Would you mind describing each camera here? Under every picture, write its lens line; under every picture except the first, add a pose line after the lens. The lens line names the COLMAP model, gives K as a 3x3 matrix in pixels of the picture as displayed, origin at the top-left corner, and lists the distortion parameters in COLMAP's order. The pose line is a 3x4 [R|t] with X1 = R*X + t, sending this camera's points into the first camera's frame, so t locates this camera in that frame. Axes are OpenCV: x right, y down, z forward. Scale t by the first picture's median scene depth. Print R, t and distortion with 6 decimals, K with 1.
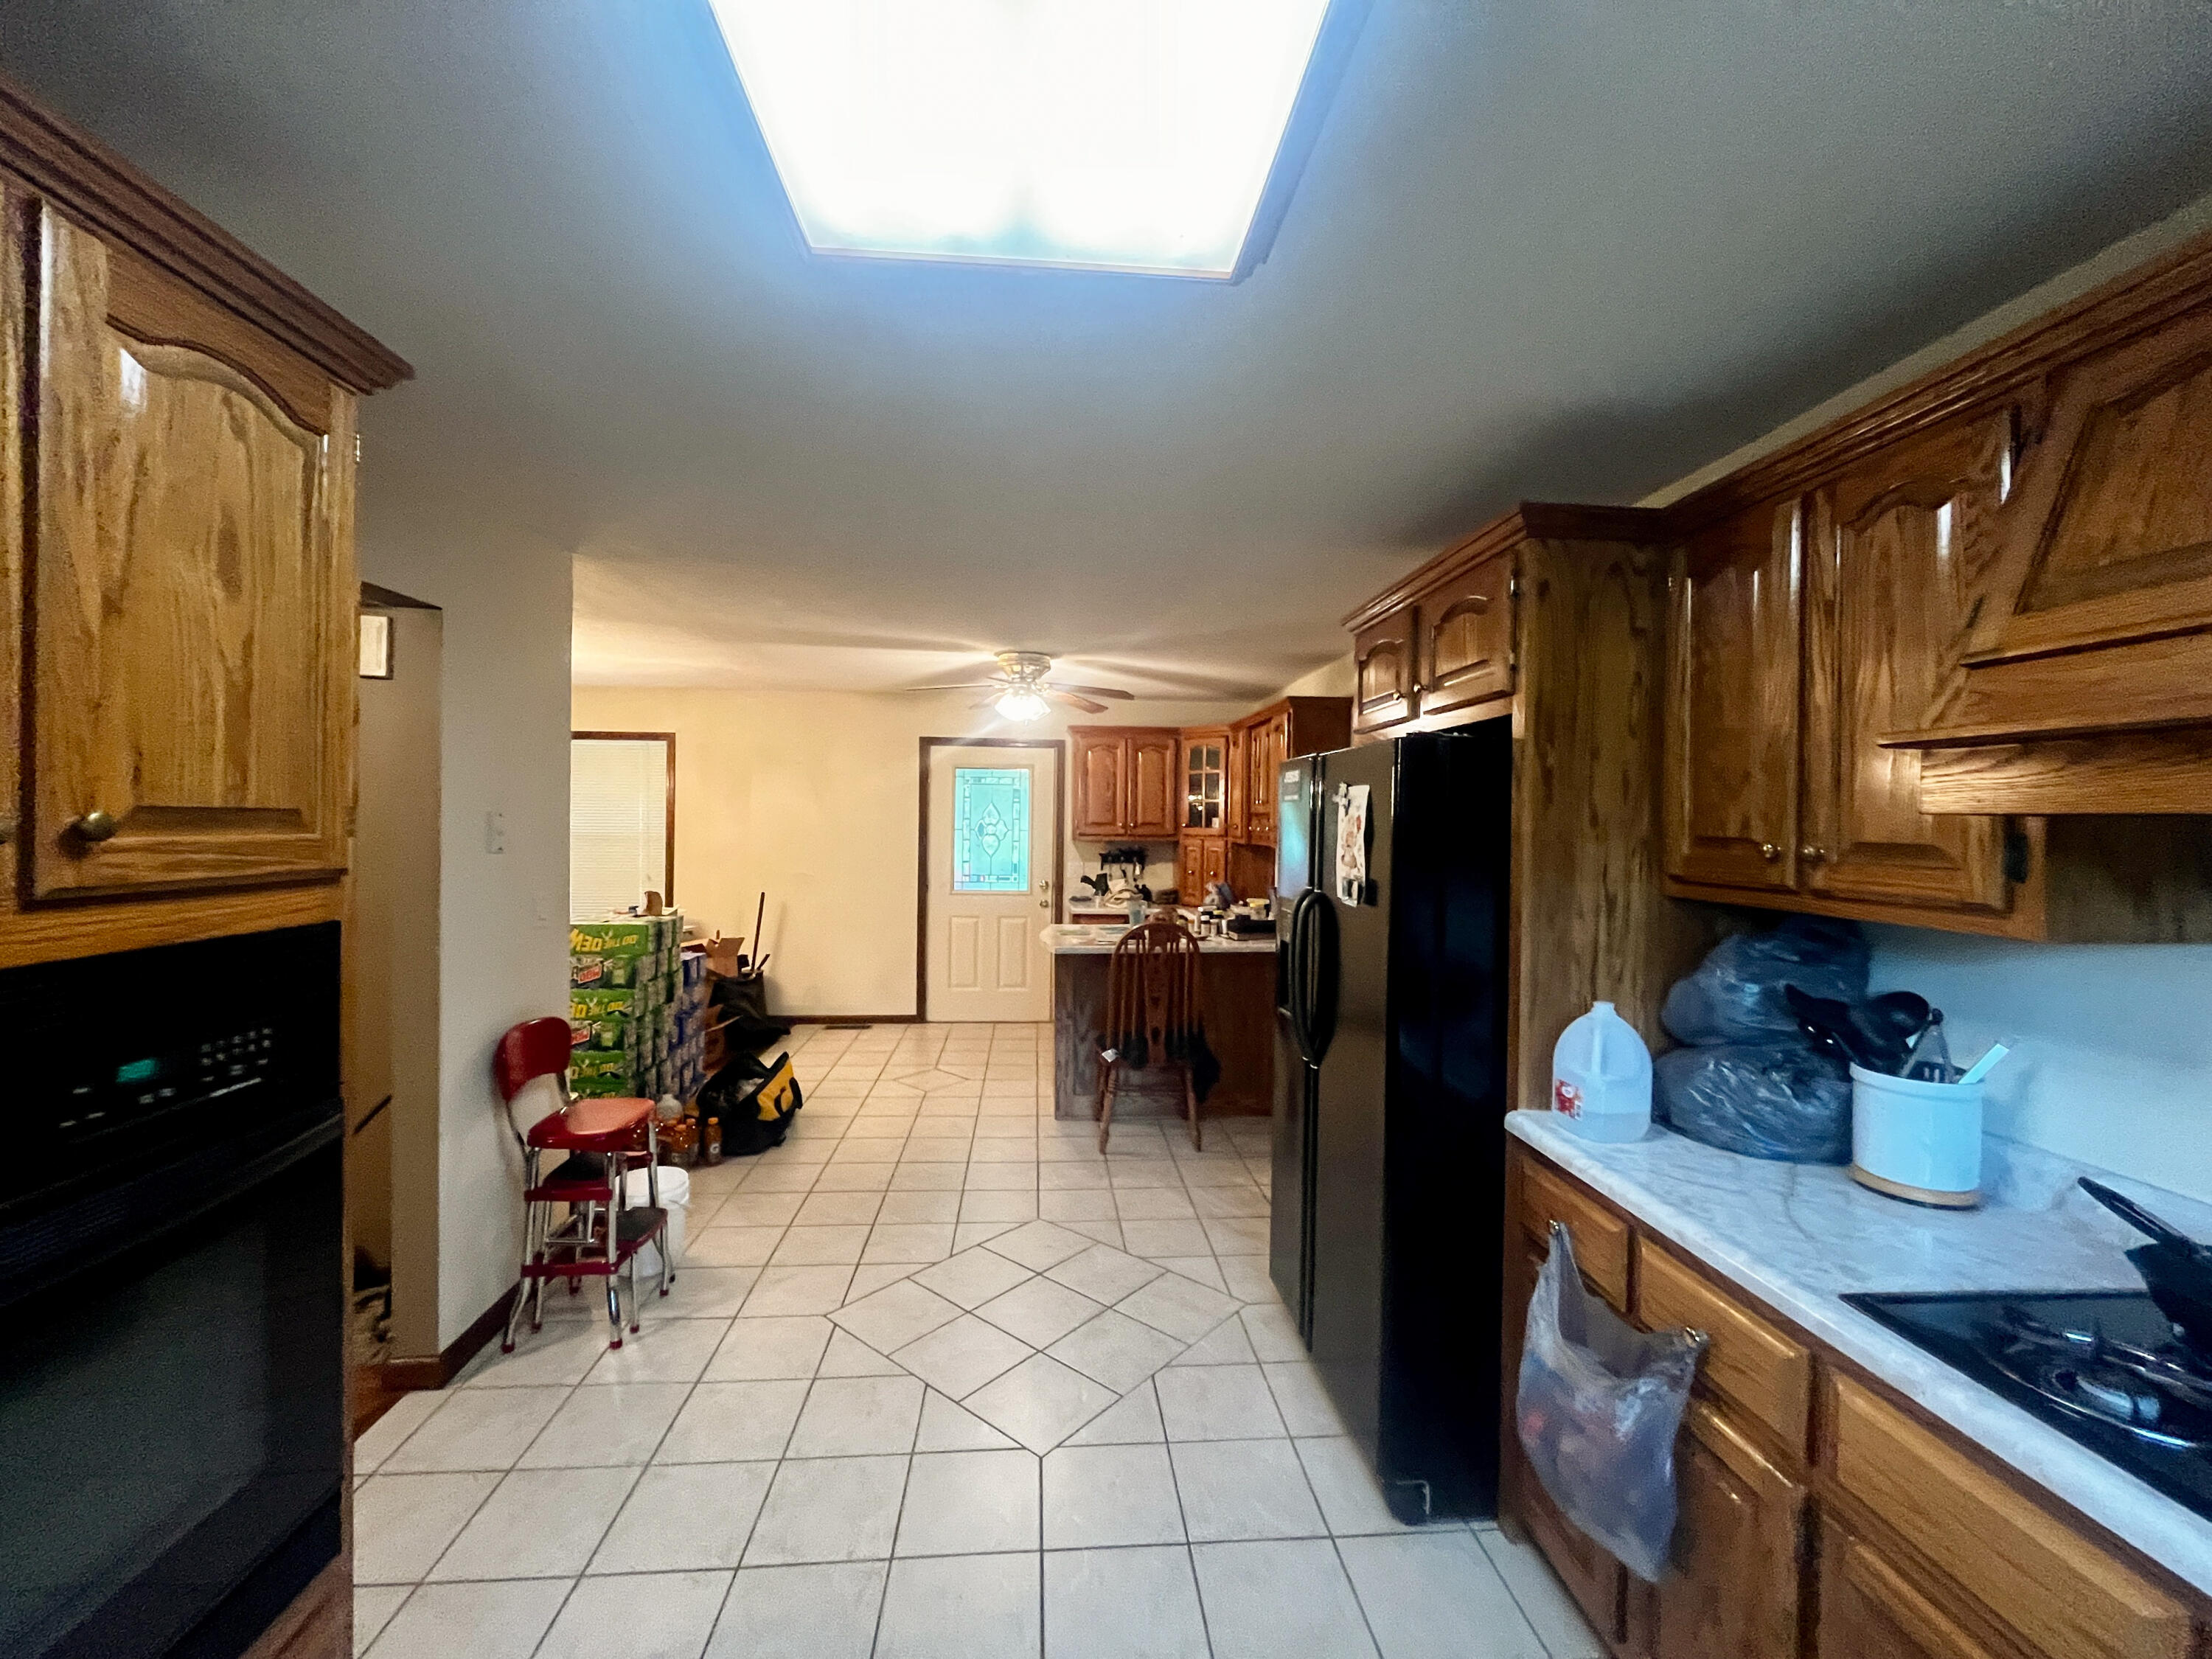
lens RADIAL K [[897.6, 0, 1101.3], [0, 897.6, 825.9], [0, 0, 1]] dist [0.000694, -0.000174]
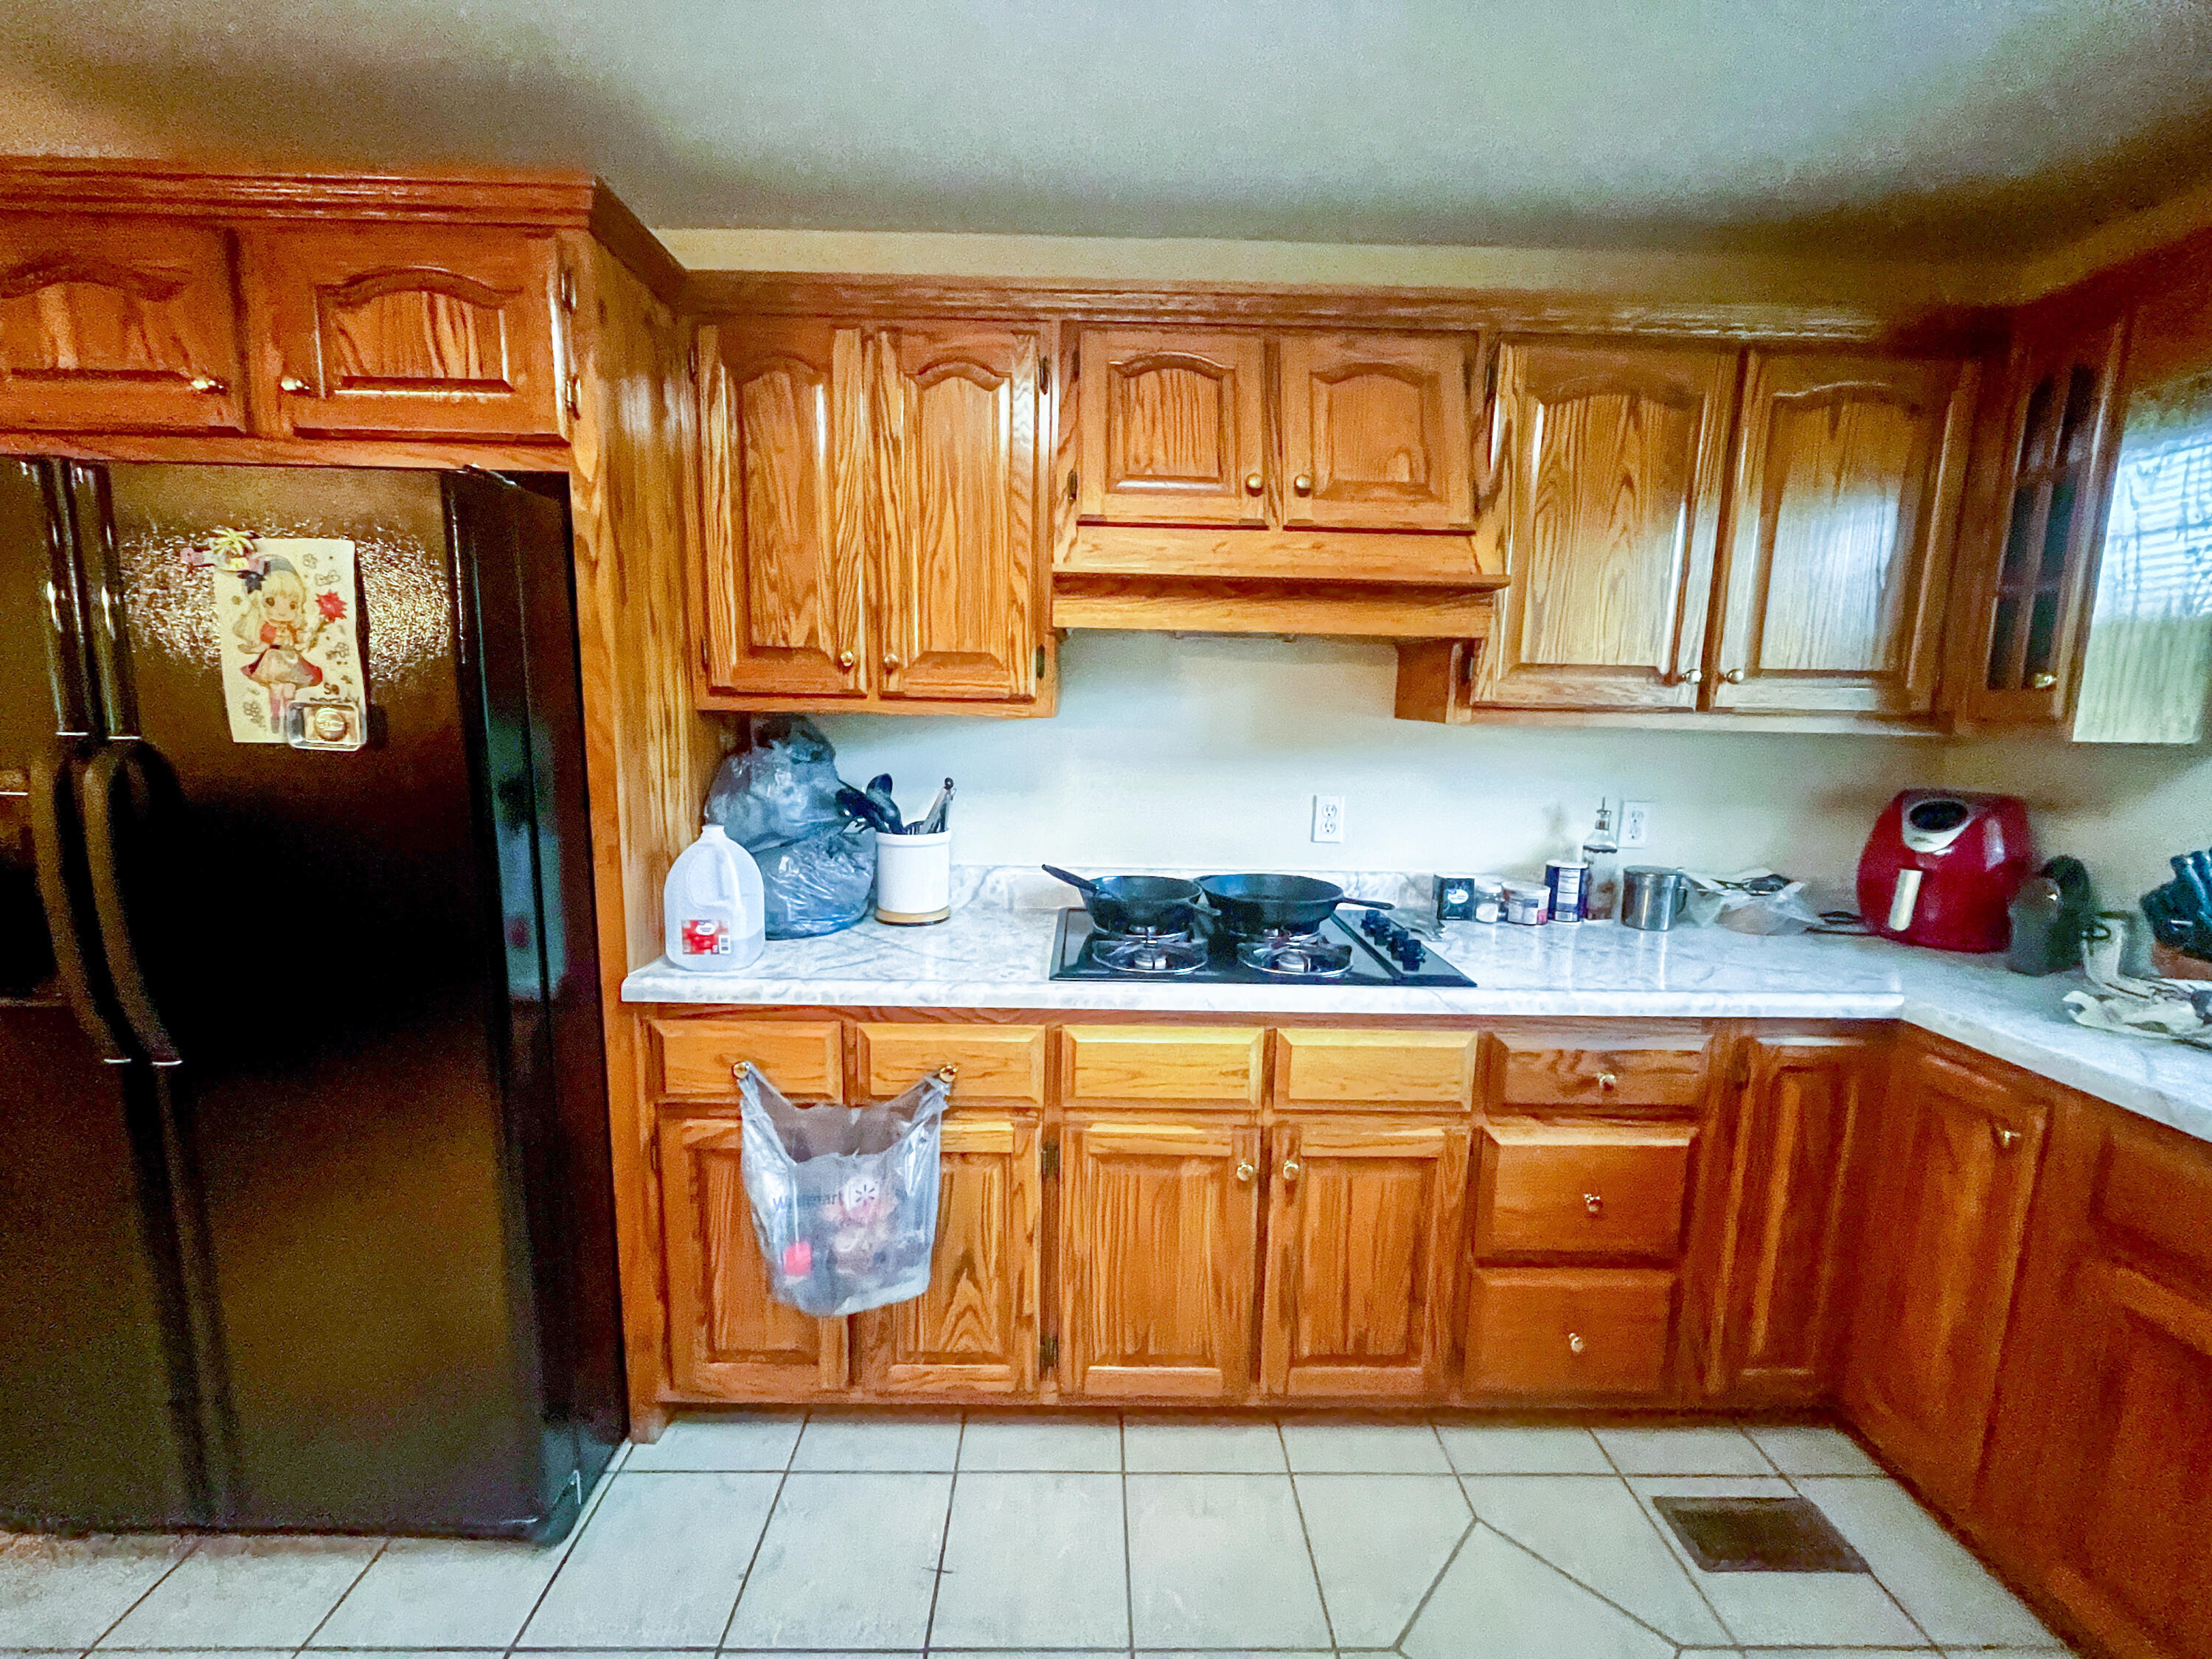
lens RADIAL K [[897.6, 0, 1099.0], [0, 897.6, 822.1], [0, 0, 1]] dist [0.000694, -0.000174]
pose [[0.060715, -0.154880, 0.986066, -0.369508], [-0.014093, 0.987657, 0.155998, 0.049629], [-0.998056, -0.023368, 0.057783, 0.628056]]
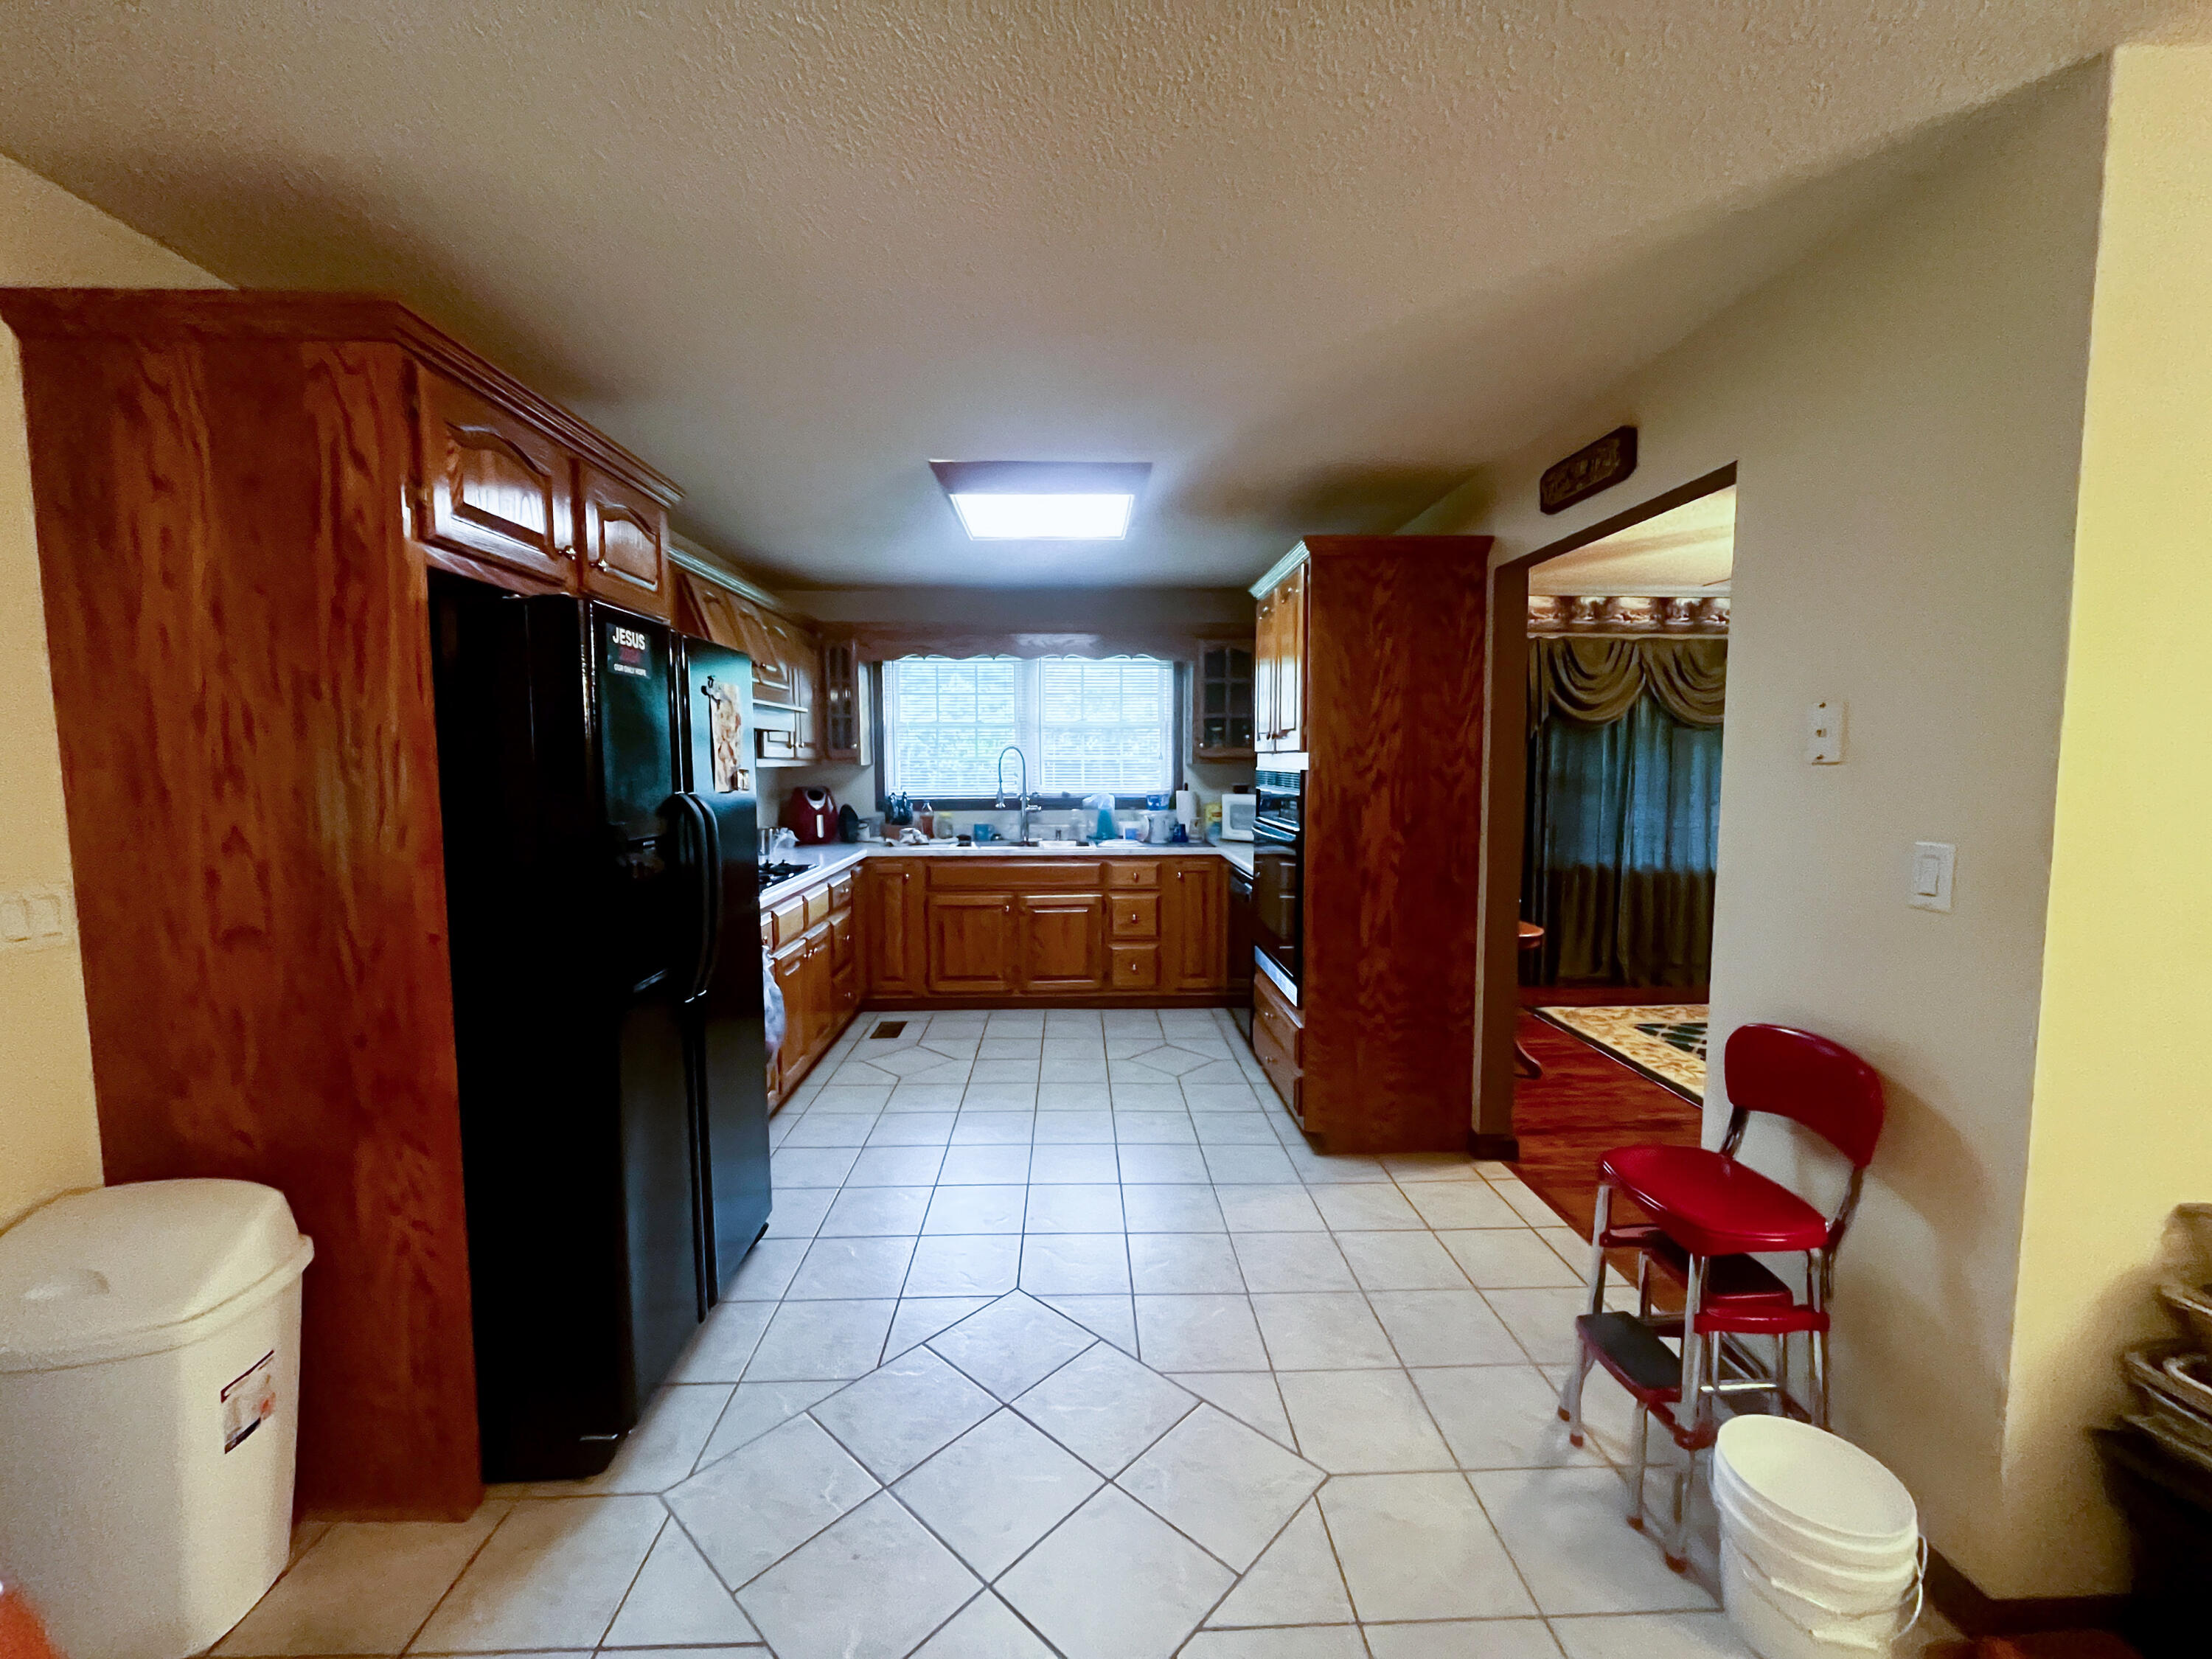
lens RADIAL K [[897.6, 0, 1102.3], [0, 897.6, 826.9], [0, 0, 1]] dist [0.000694, -0.000174]
pose [[-0.999329, -0.014702, 0.033559, -0.272182], [-0.011794, 0.996289, 0.085261, 0.038276], [-0.034688, 0.084808, -0.995793, 2.695765]]
